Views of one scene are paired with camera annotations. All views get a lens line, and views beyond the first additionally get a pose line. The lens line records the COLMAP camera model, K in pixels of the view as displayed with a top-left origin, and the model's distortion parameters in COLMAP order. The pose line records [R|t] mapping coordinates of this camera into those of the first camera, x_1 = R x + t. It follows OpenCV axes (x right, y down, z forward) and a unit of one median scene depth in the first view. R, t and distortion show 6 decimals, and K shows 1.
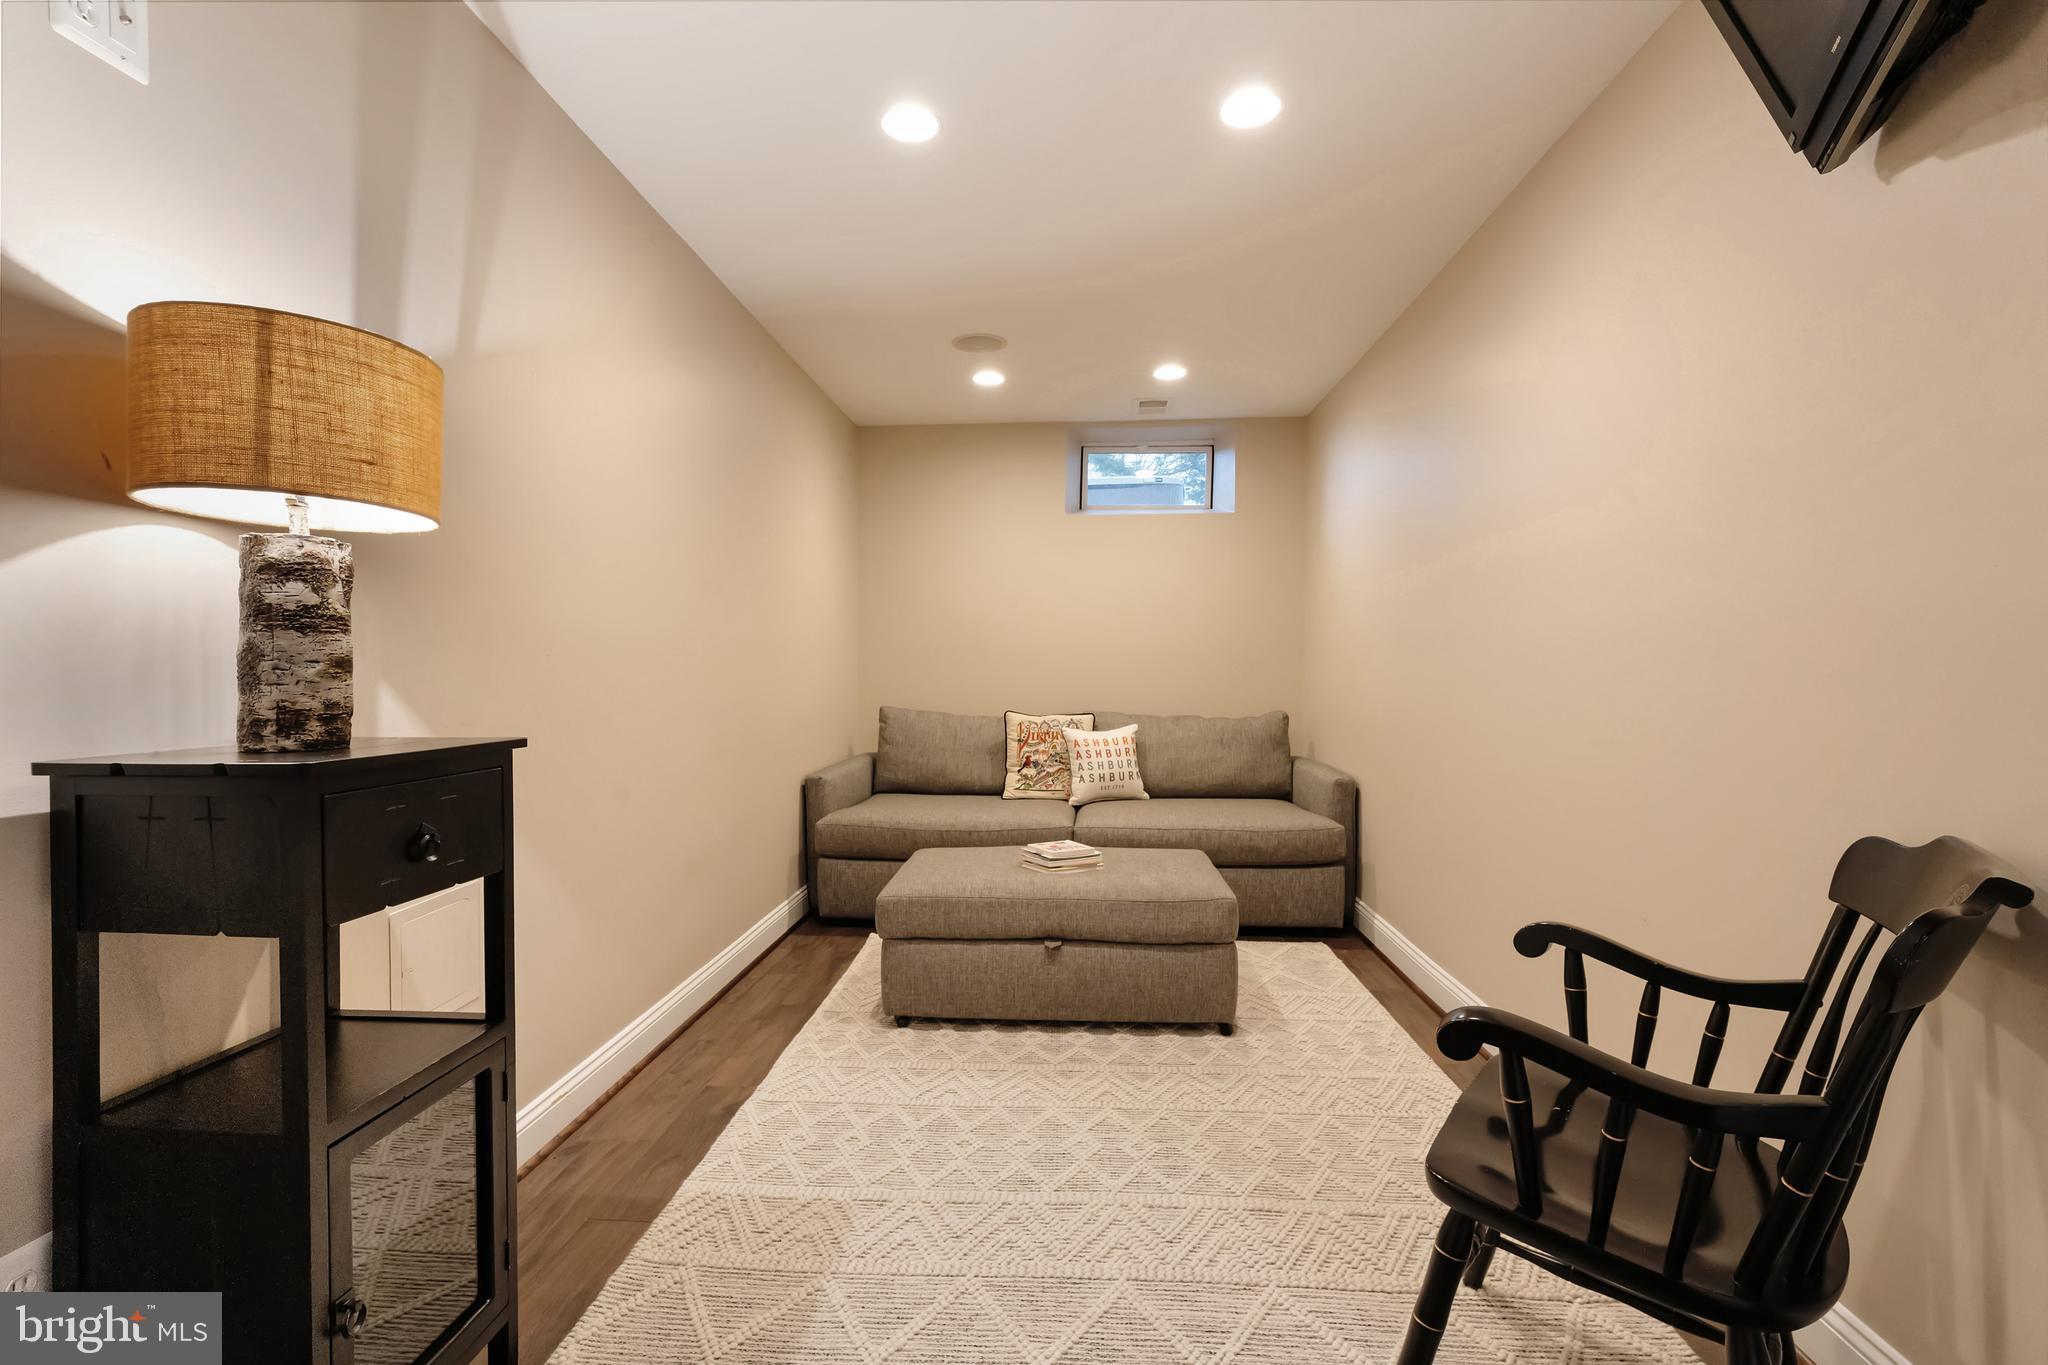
lens RADIAL K [[977.9, 0, 1024.7], [0, 977.9, 684.9], [0, 0, 1]] dist [0.002186, 0.000550]
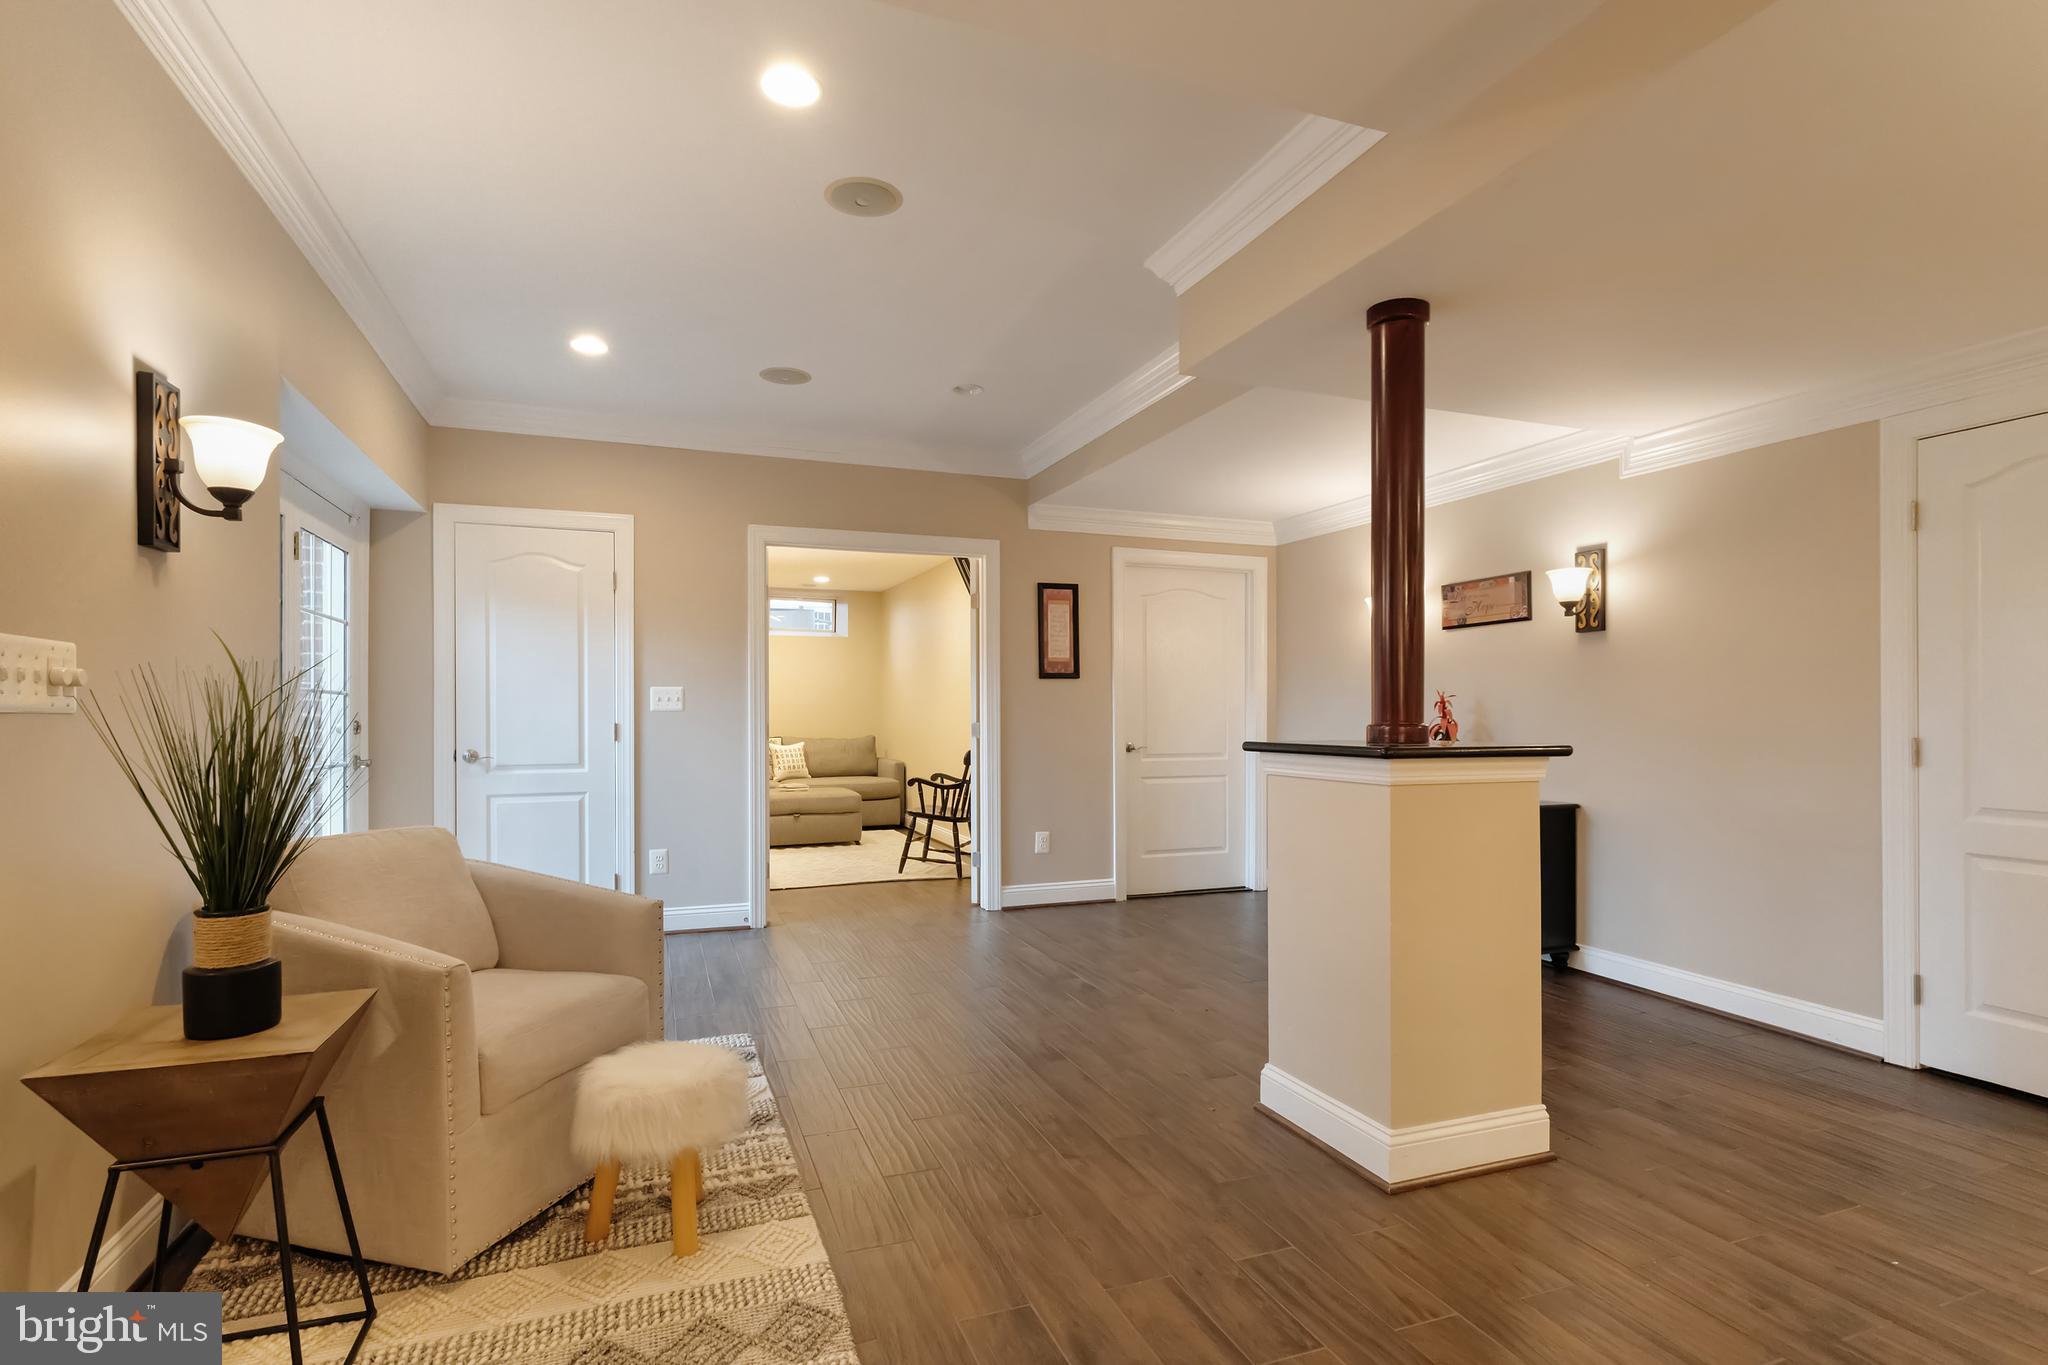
lens RADIAL K [[1003.7, 0, 1022.7], [0, 1003.7, 704.6], [0, 0, 1]] dist [-0.000003, 0.000001]
pose [[0.910413, 0.006068, 0.413655, -0.350593], [0.004746, 0.999673, -0.025110, 0.016695], [-0.413673, 0.024824, 0.910087, -1.149627]]
